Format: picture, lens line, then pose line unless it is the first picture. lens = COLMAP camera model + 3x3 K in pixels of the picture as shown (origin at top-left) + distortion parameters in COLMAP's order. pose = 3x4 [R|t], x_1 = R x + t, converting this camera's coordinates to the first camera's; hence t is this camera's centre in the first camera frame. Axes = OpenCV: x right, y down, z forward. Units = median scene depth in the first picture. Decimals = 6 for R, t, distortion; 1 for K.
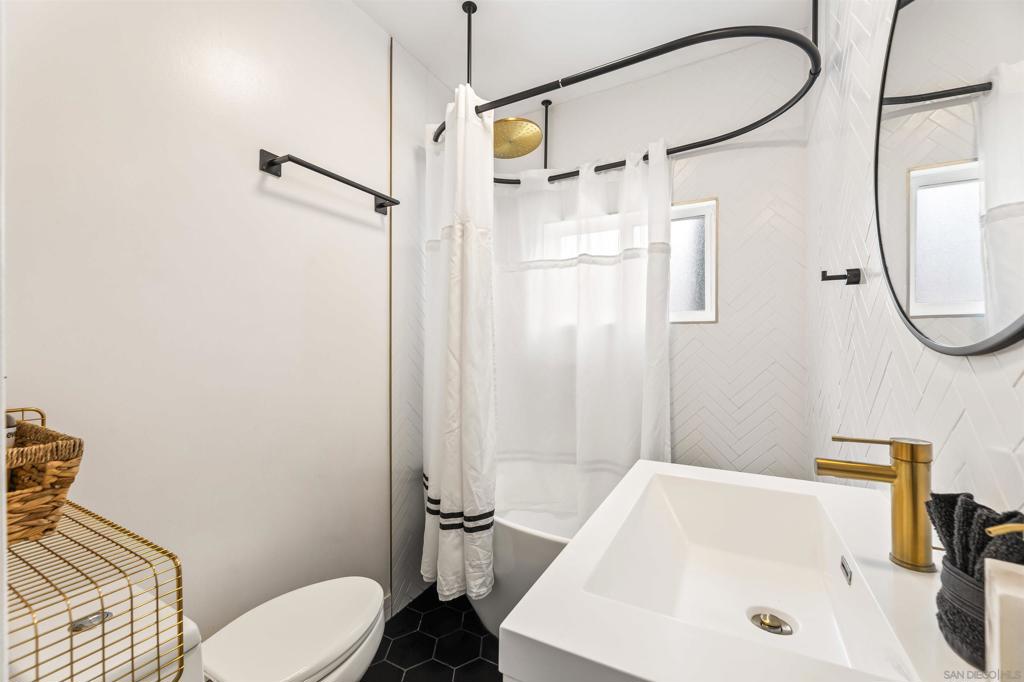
lens RADIAL K [[407.7, 0, 517.5], [0, 407.7, 341.1], [0, 0, 1]] dist [0.000846, -0.000485]
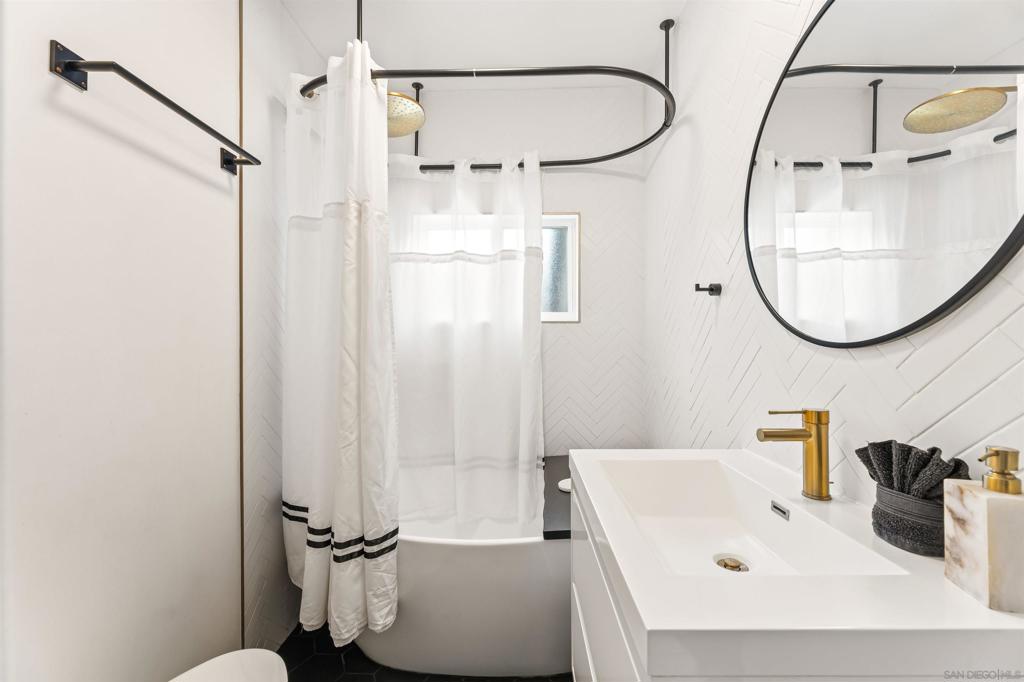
lens RADIAL K [[407.7, 0, 513.8], [0, 407.7, 341.4], [0, 0, 1]] dist [0.000846, -0.000485]
pose [[0.892239, -0.002254, 0.451557, -0.225206], [-0.000024, 0.999987, 0.005039, 0.001113], [-0.451563, -0.004507, 0.892228, 0.081251]]
